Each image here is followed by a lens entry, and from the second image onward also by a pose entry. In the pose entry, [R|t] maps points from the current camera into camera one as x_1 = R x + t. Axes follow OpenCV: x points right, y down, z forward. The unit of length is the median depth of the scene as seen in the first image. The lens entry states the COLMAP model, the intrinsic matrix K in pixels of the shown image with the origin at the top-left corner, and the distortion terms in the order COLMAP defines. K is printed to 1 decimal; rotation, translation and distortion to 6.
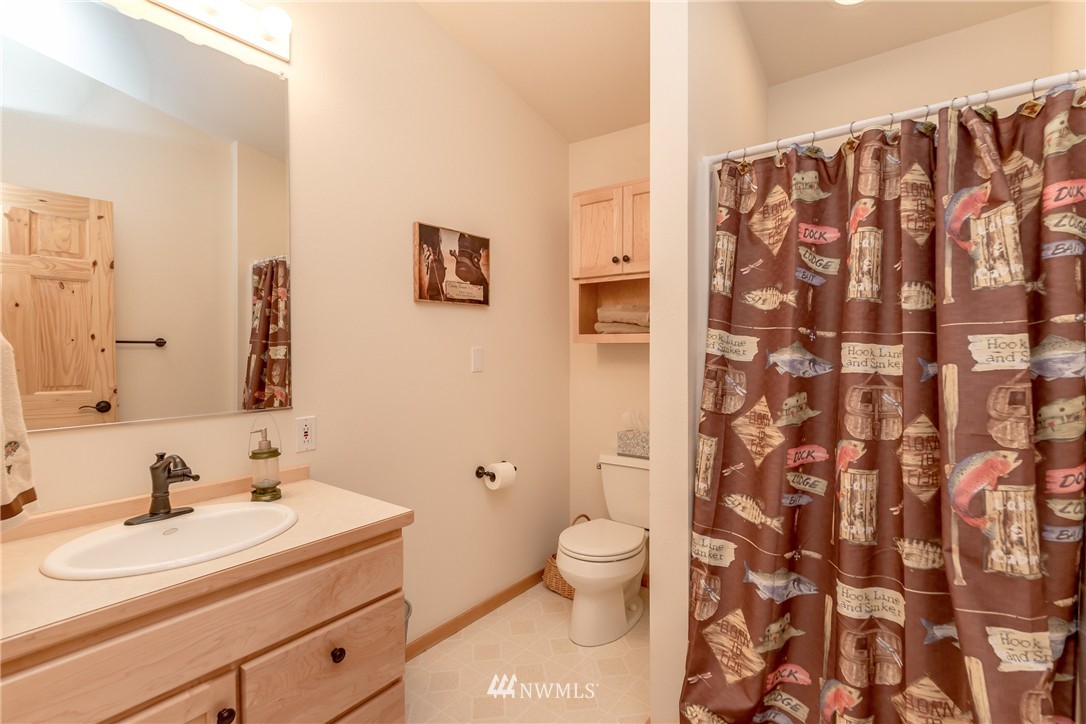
lens RADIAL K [[503.7, 0, 569.1], [0, 503.7, 363.1], [0, 0, 1]] dist [-0.007199, 0.001814]
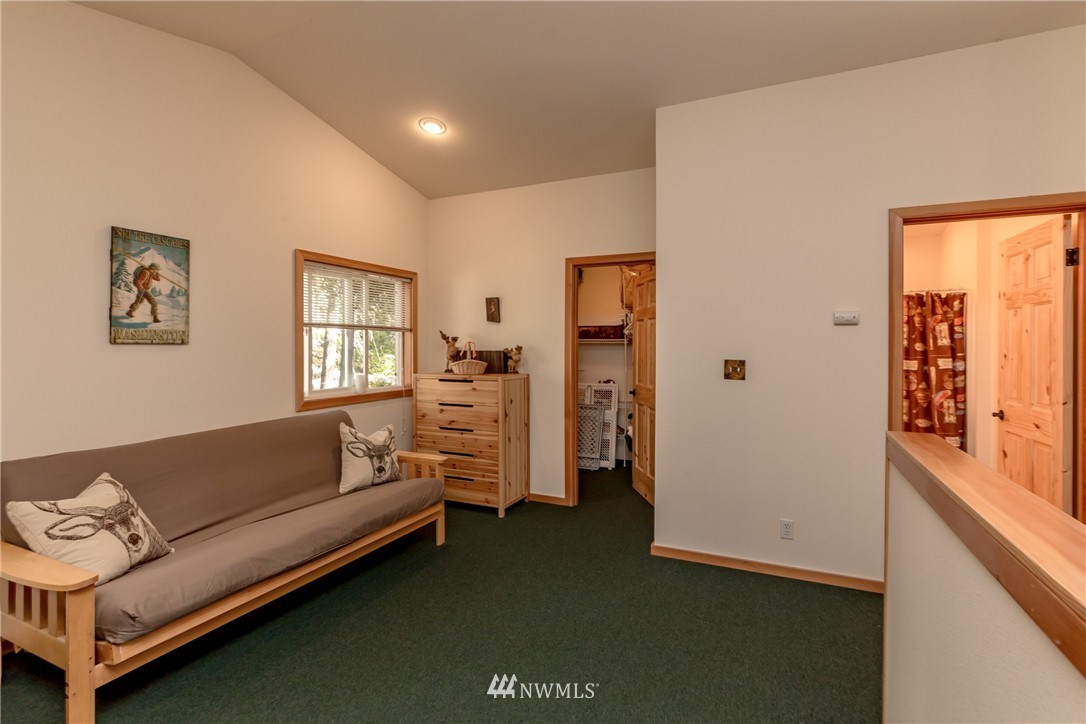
lens RADIAL K [[503.7, 0, 567.1], [0, 503.7, 347.6], [0, 0, 1]] dist [-0.007199, 0.001814]
pose [[0.978071, 0.002391, 0.208260, -2.505327], [0.002769, 0.999696, -0.024481, -0.053705], [-0.208255, 0.024520, 0.977767, -1.935320]]
